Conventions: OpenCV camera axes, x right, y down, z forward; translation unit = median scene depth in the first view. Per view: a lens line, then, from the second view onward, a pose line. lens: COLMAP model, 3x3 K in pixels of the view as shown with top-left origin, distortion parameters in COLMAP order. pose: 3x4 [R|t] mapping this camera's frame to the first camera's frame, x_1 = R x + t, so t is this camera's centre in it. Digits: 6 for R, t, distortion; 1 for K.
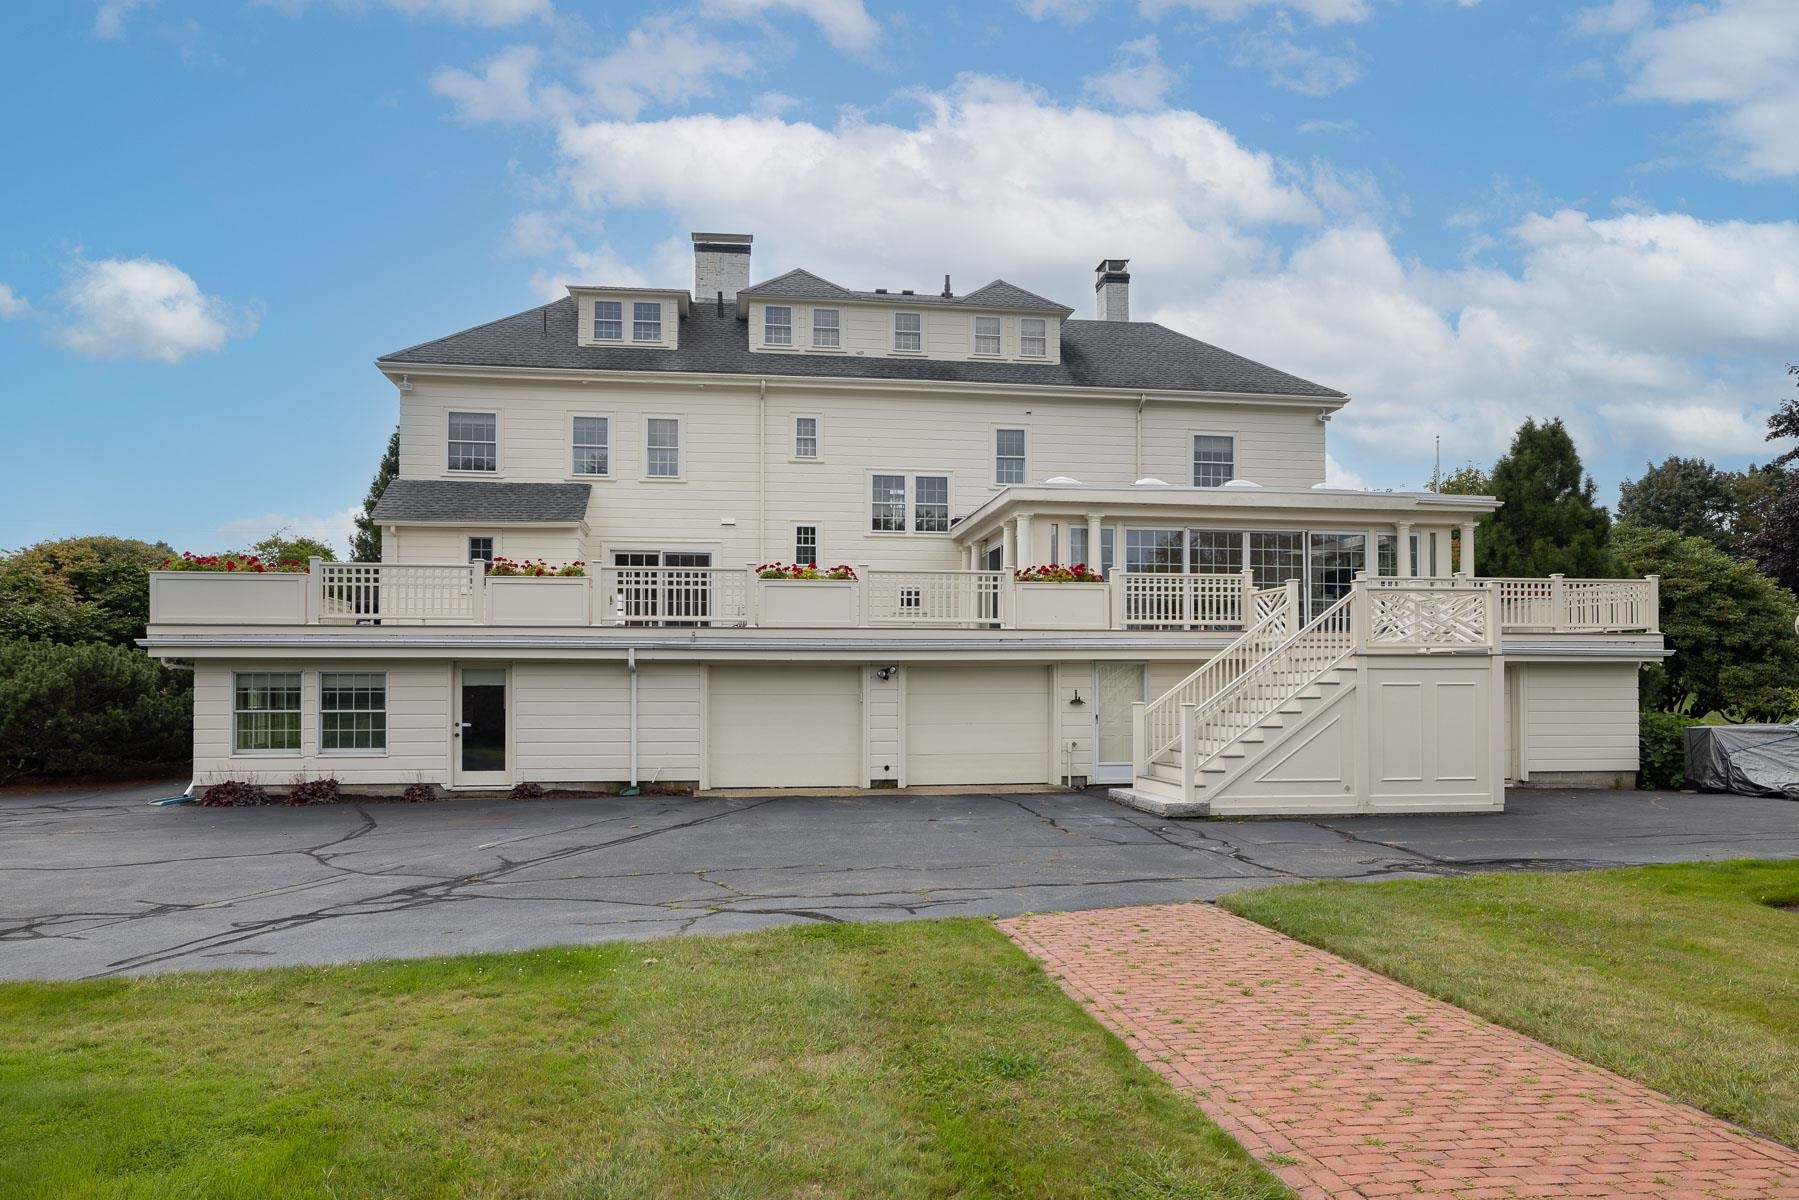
lens RADIAL K [[1242.3, 0, 909.0], [0, 1242.3, 667.4], [0, 0, 1]] dist [0.000031, 0.001227]
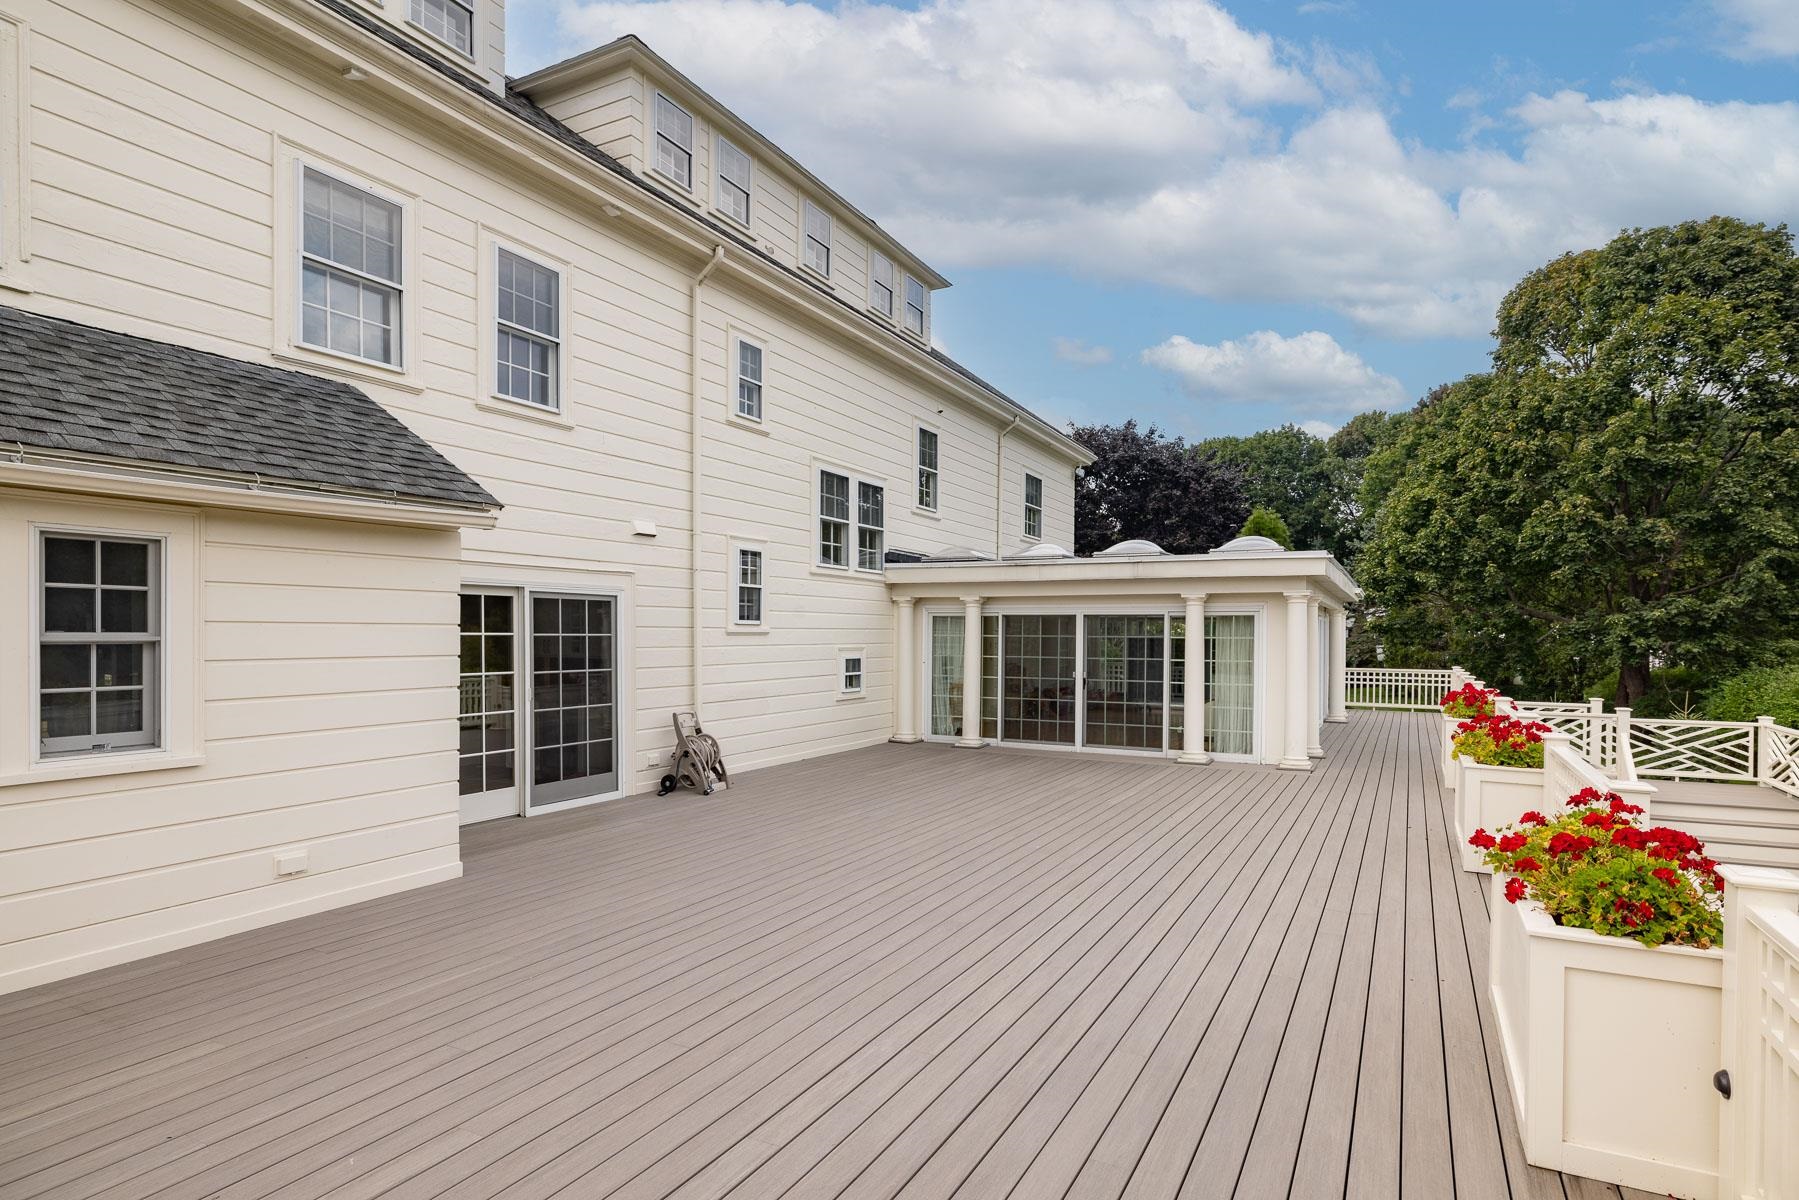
lens RADIAL K [[945.5, 0, 899.6], [0, 945.5, 606.9], [0, 0, 1]] dist [0.003657, 0.000279]
pose [[0.595380, 0.025964, 0.803025, -0.387844], [-0.027600, 0.999549, -0.011854, -0.090364], [-0.802970, -0.015106, 0.595828, 0.745730]]
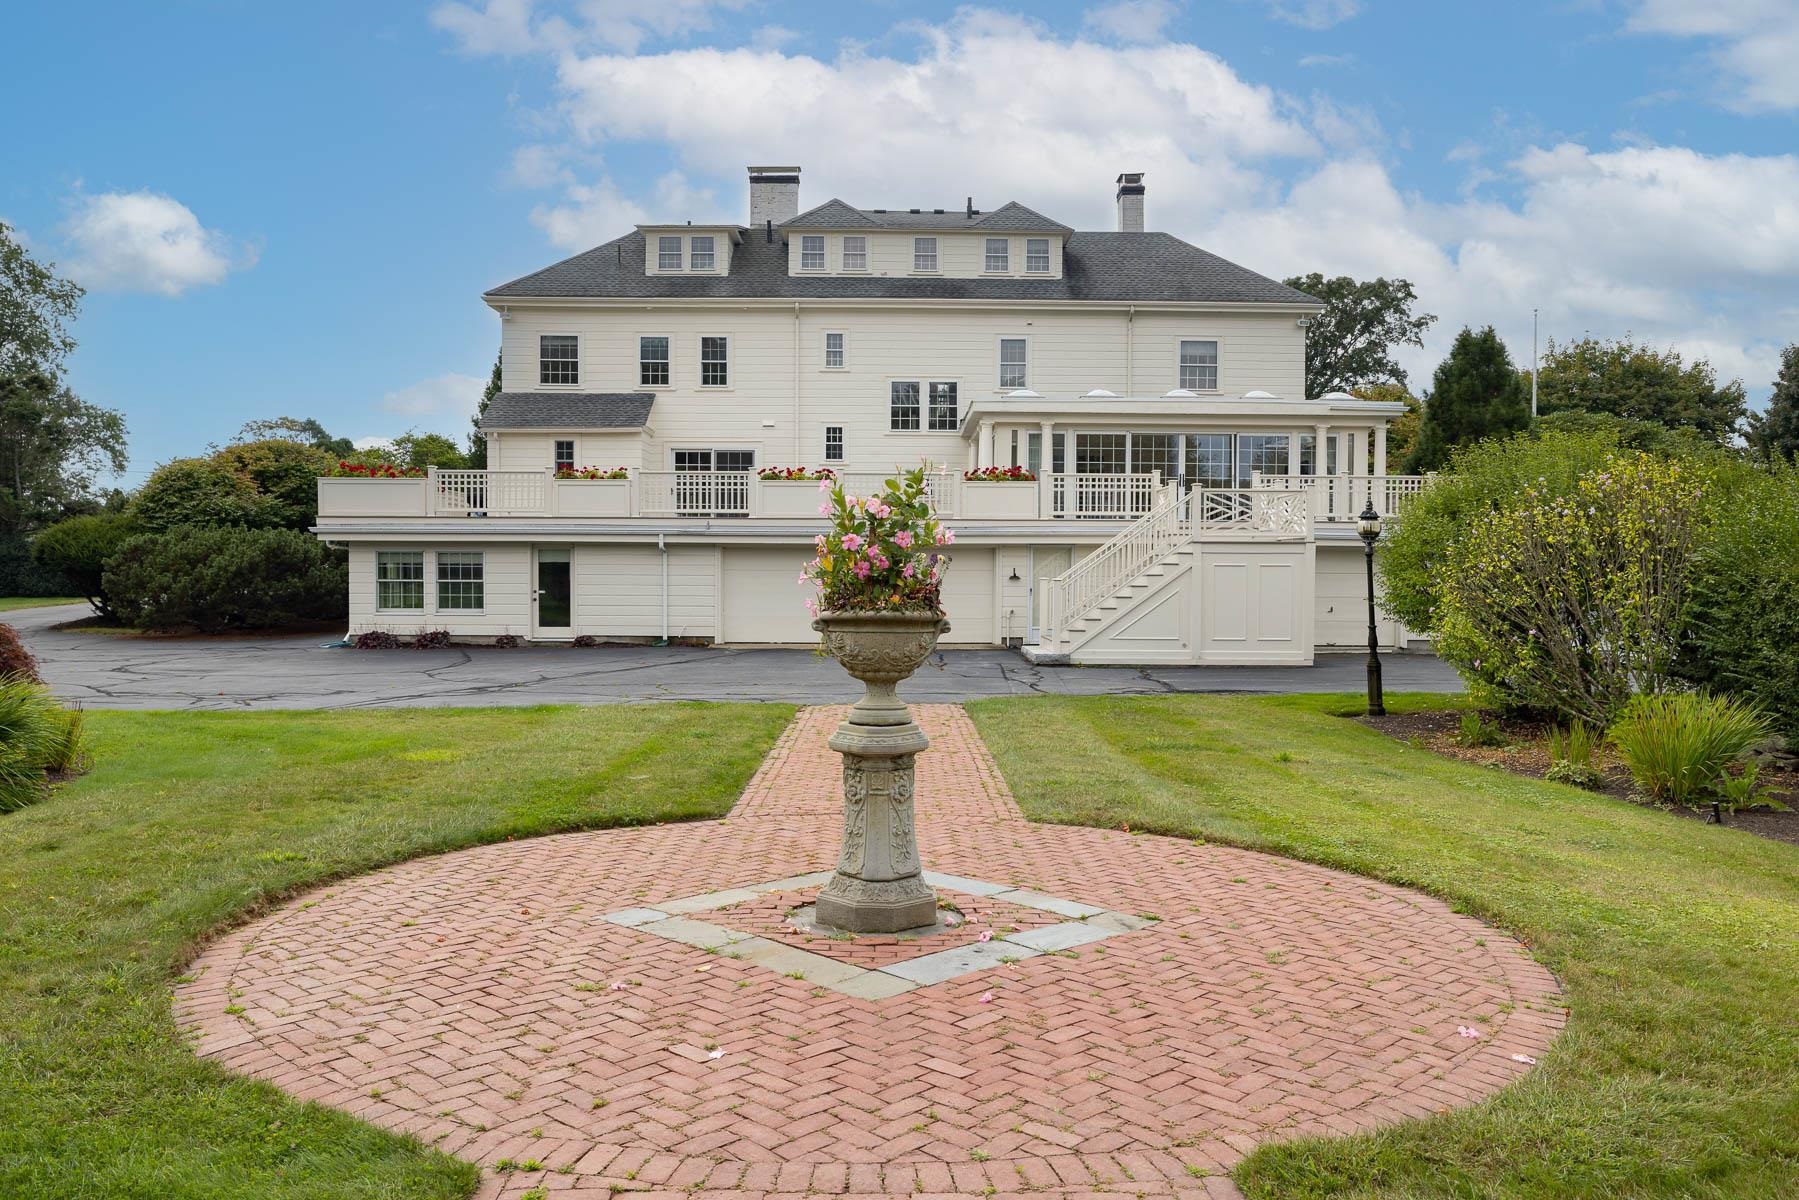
lens RADIAL K [[1377.9, 0, 900.5], [0, 1377.9, 601.2], [0, 0, 1]] dist [-0.009647, 0.000115]
pose [[0.990890, 0.008613, -0.134400, 0.162943], [-0.002825, 0.999063, 0.043196, -0.006092], [0.134646, -0.042423, 0.989985, -0.297264]]
